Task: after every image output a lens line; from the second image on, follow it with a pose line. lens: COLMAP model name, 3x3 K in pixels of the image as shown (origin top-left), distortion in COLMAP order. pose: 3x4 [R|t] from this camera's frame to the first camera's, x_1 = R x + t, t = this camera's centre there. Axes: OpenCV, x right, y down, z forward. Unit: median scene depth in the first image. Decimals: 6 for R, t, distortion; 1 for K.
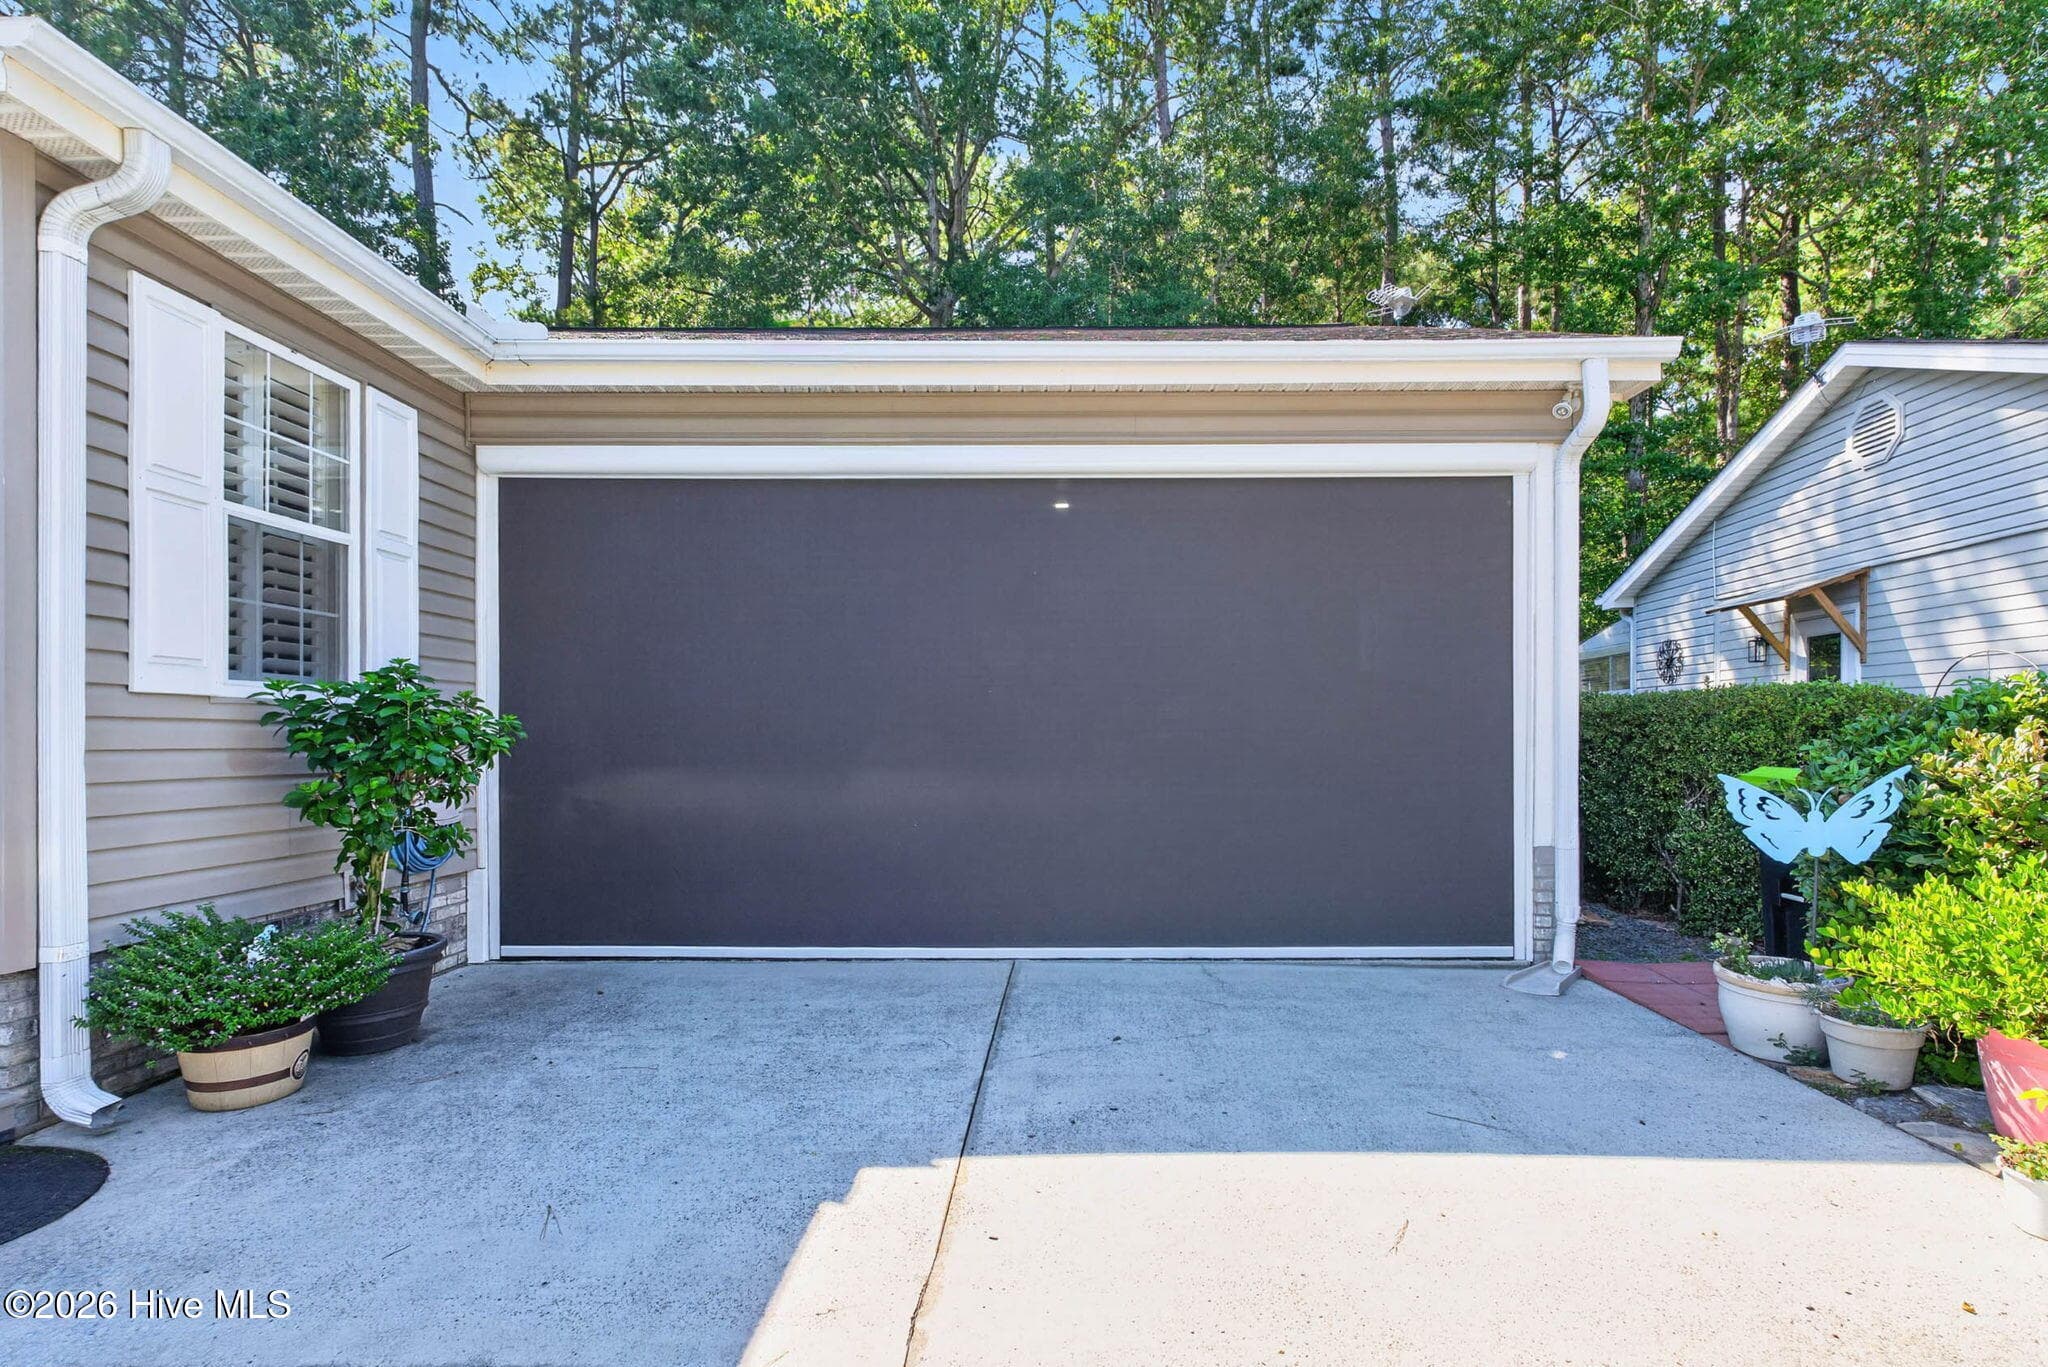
lens RADIAL K [[1014.0, 0, 1040.0], [0, 1014.0, 739.6], [0, 0, 1]] dist [0.002418, 0.000434]
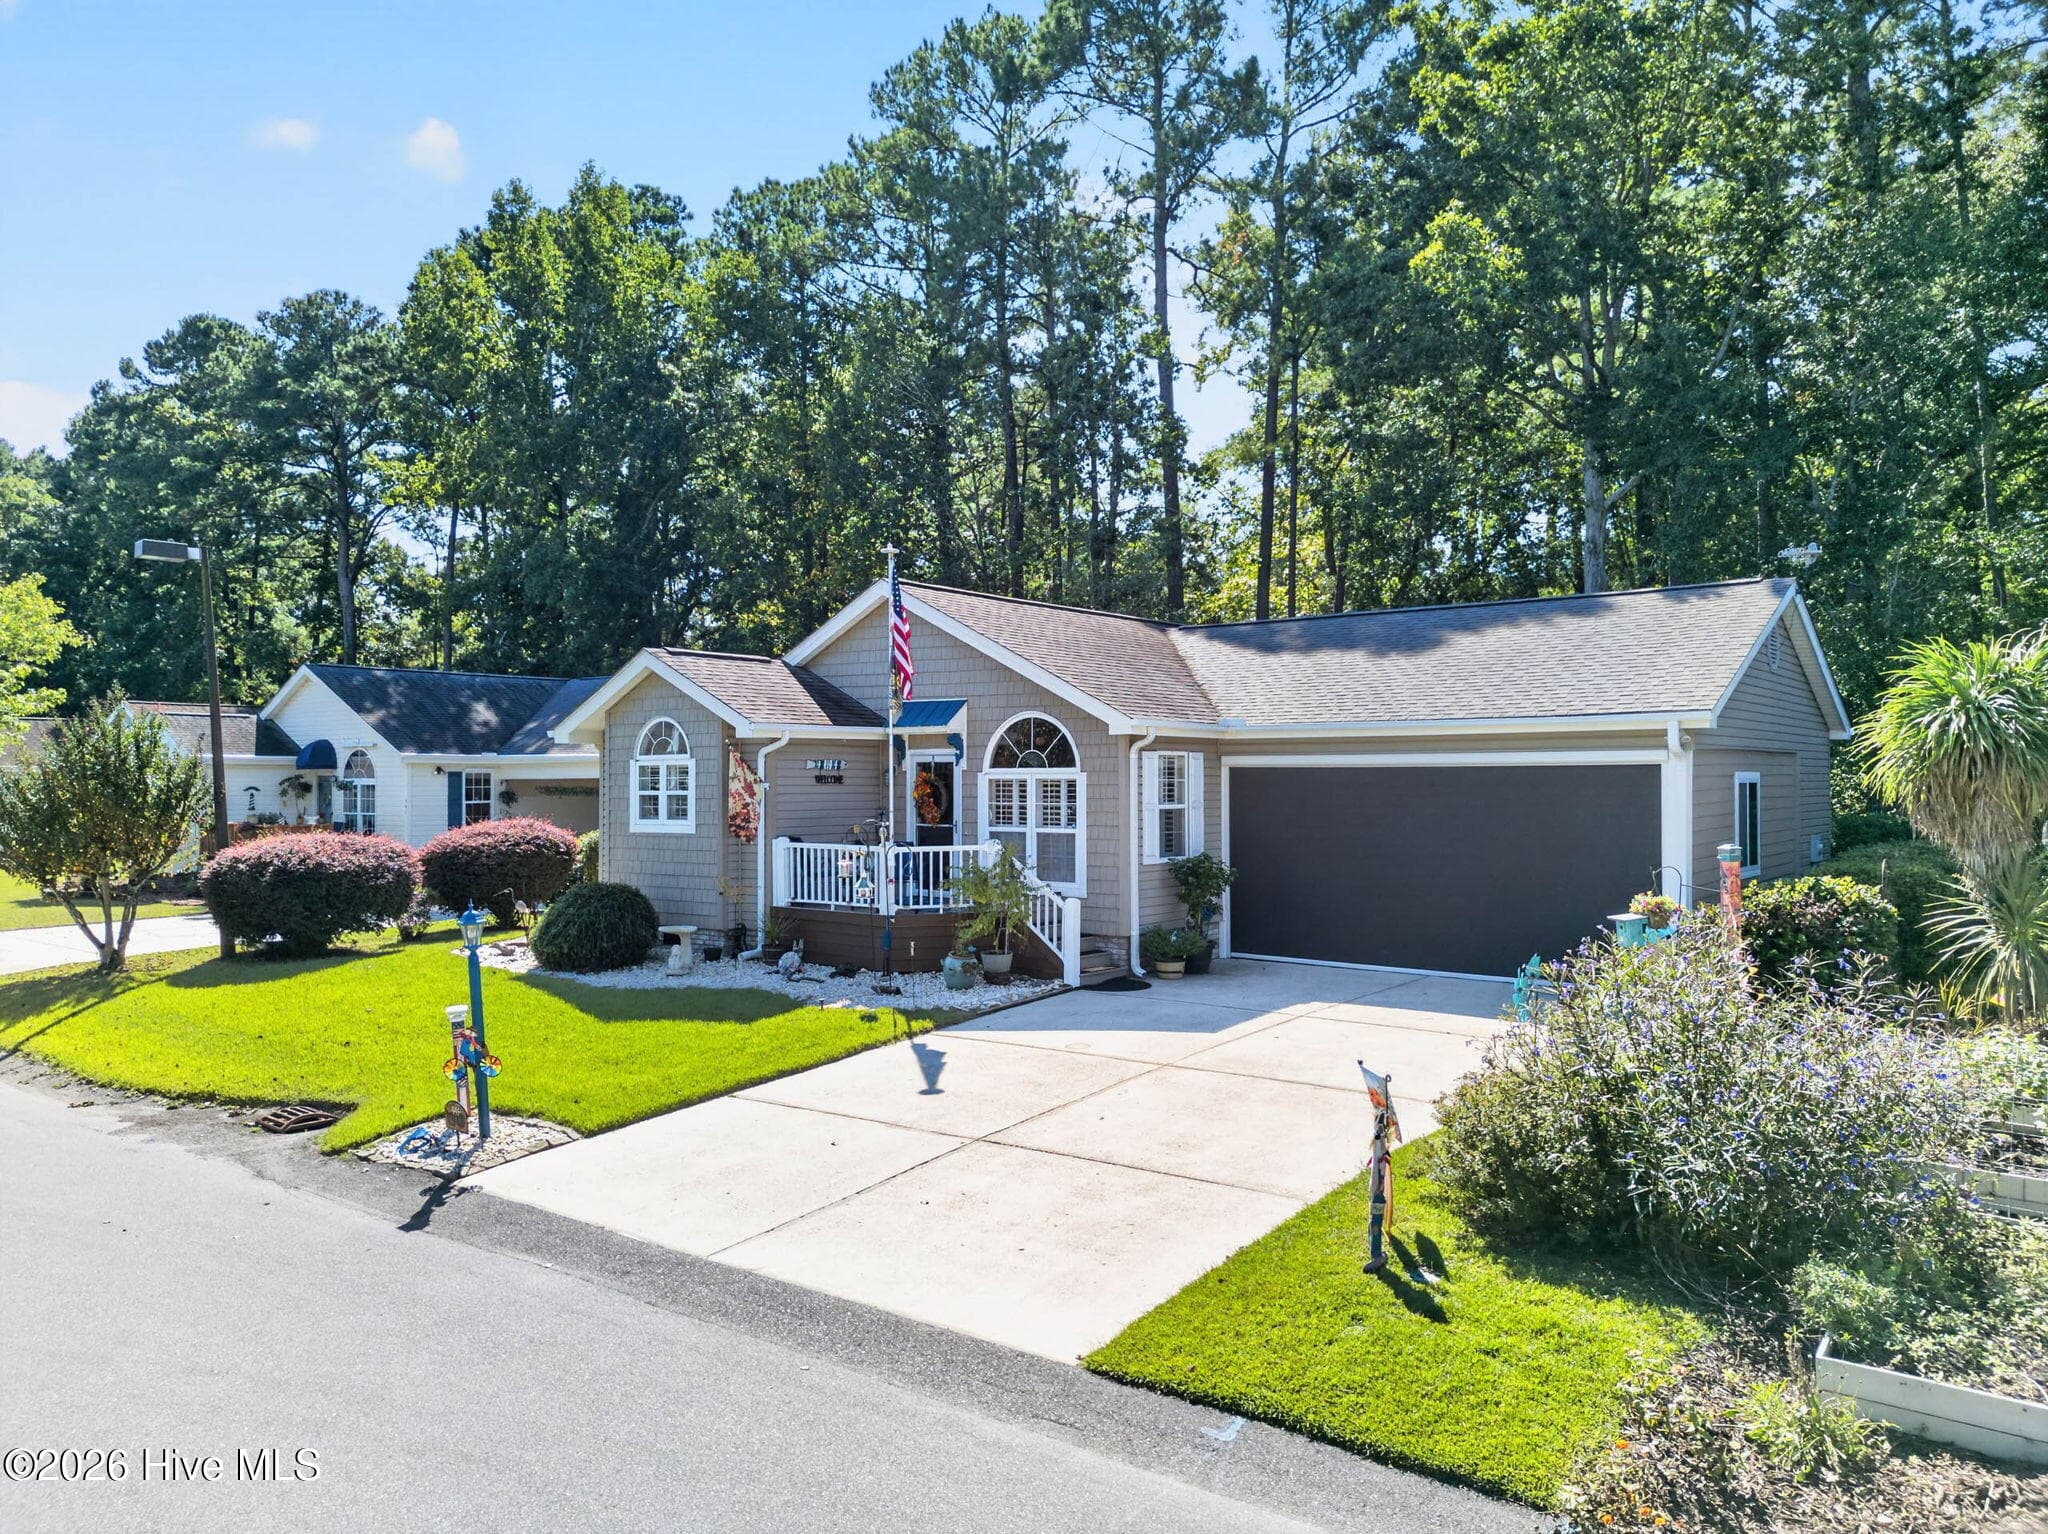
lens RADIAL K [[1437.1, 0, 1024.9], [0, 1437.1, 769.4], [0, 0, 1]] dist [0.011576, -0.000657]
pose [[0.813168, -0.006232, -0.581995, 1.418540], [0.003384, 0.999976, -0.005980, -0.288940], [0.582019, 0.002894, 0.813170, -2.755476]]
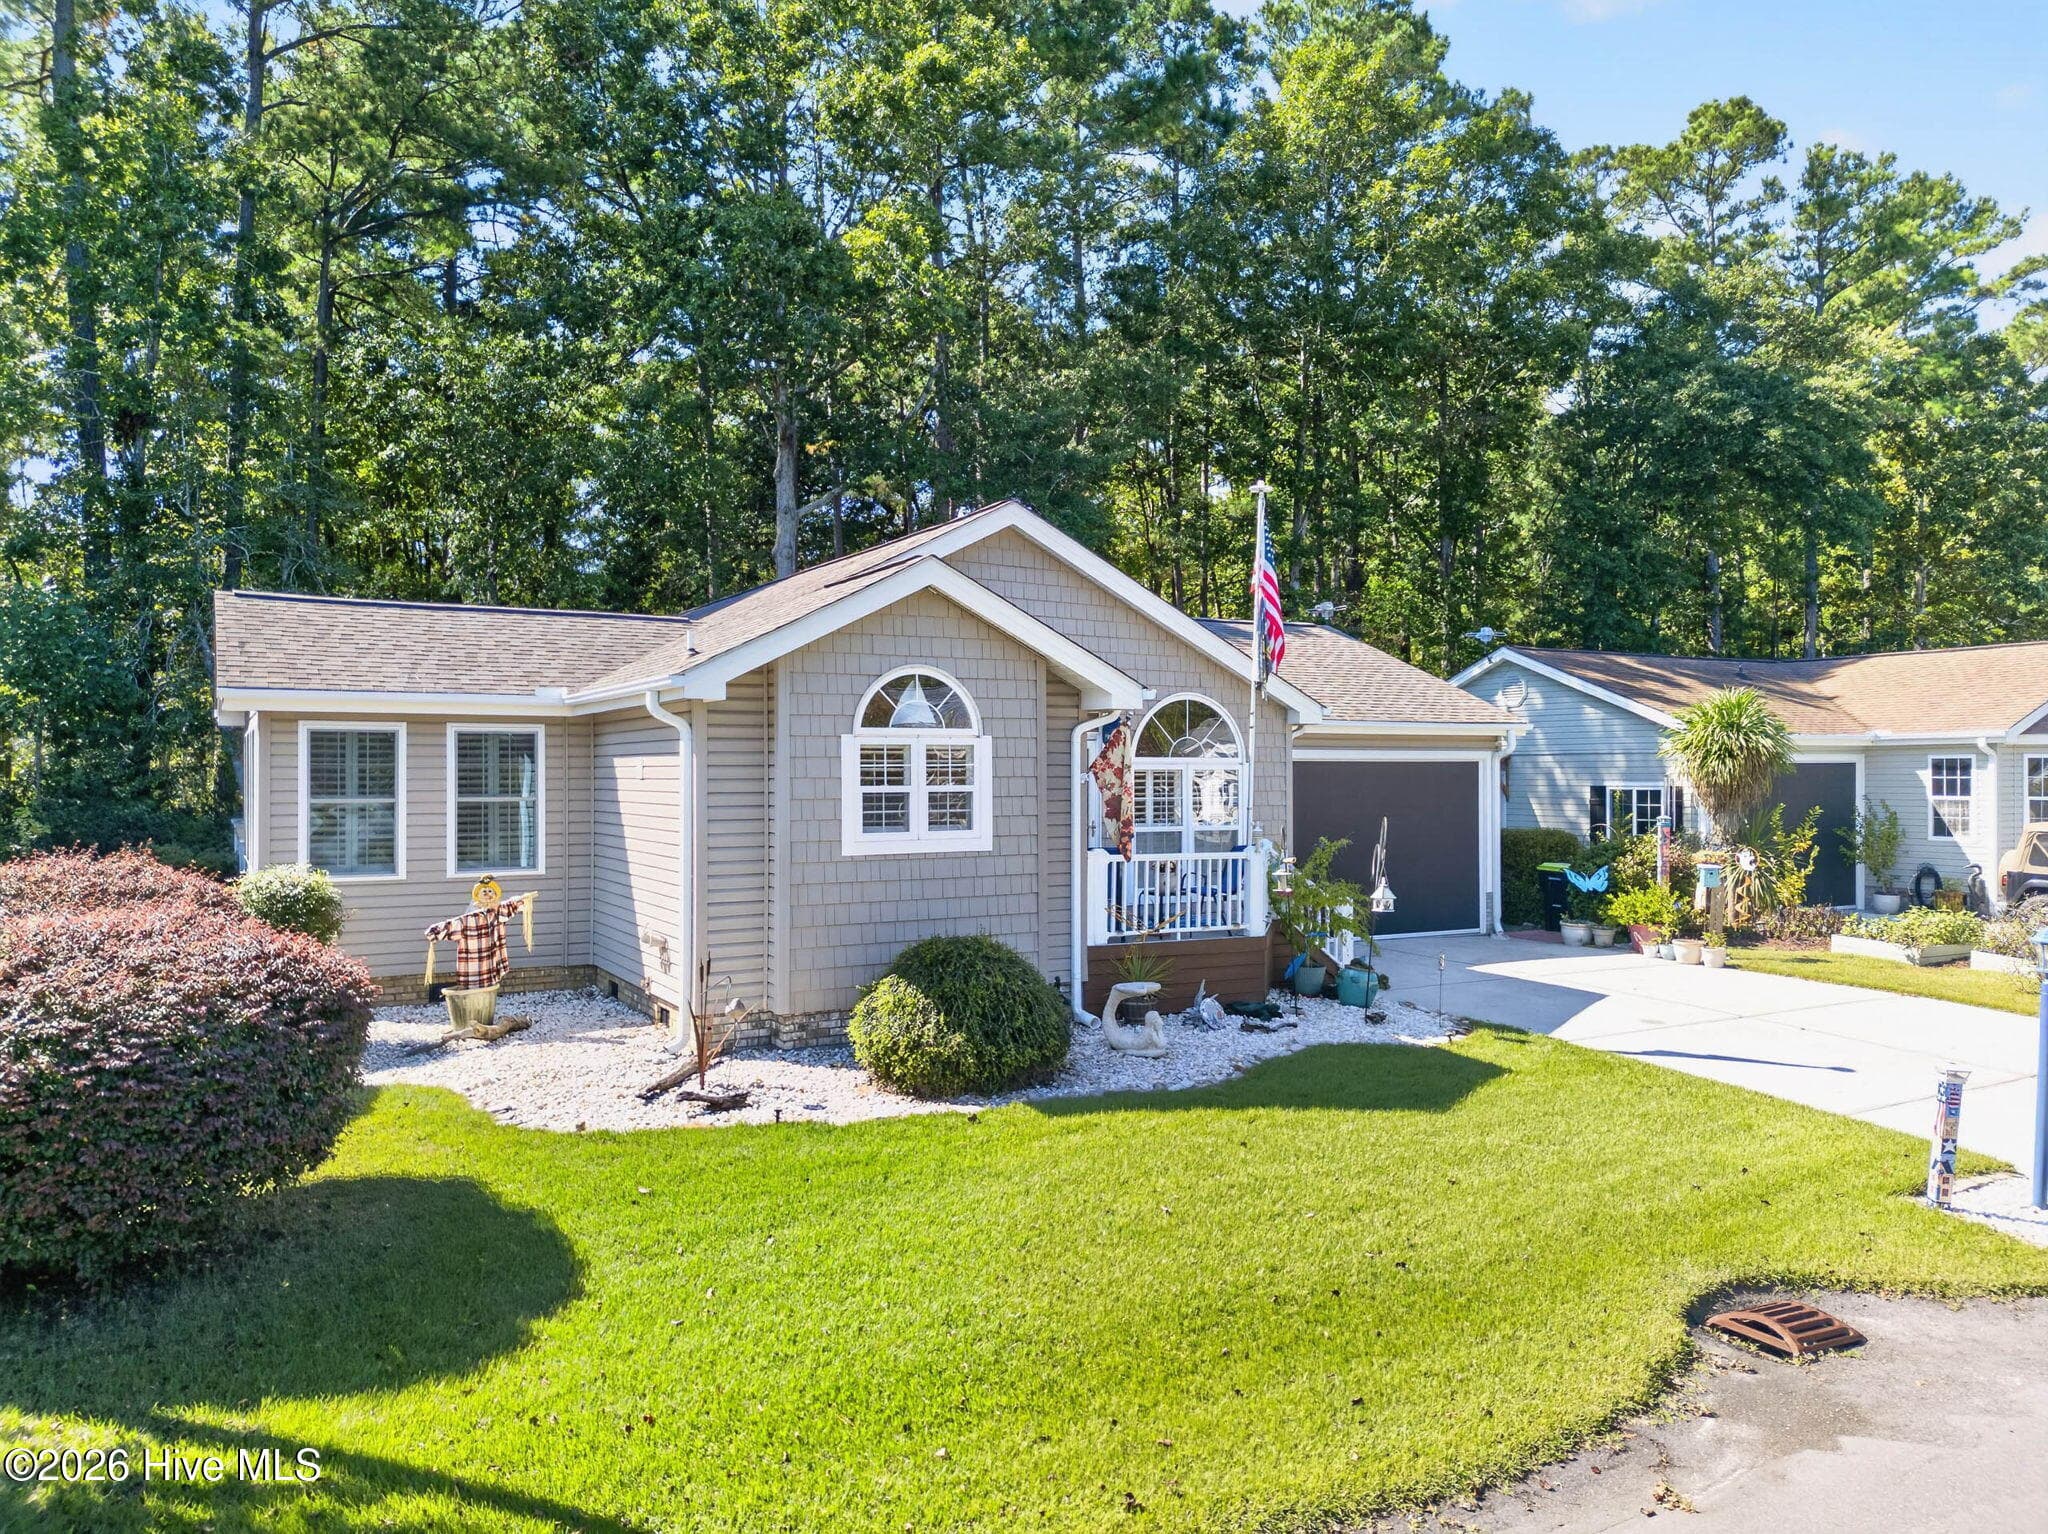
lens RADIAL K [[1437.1, 0, 1023.4], [0, 1437.1, 765.2], [0, 0, 1]] dist [0.011576, -0.000657]
pose [[0.870148, 0.001604, 0.492788, -3.221828], [0.004535, 0.999926, -0.011263, -0.259776], [-0.492770, 0.012035, 0.870076, -2.293303]]
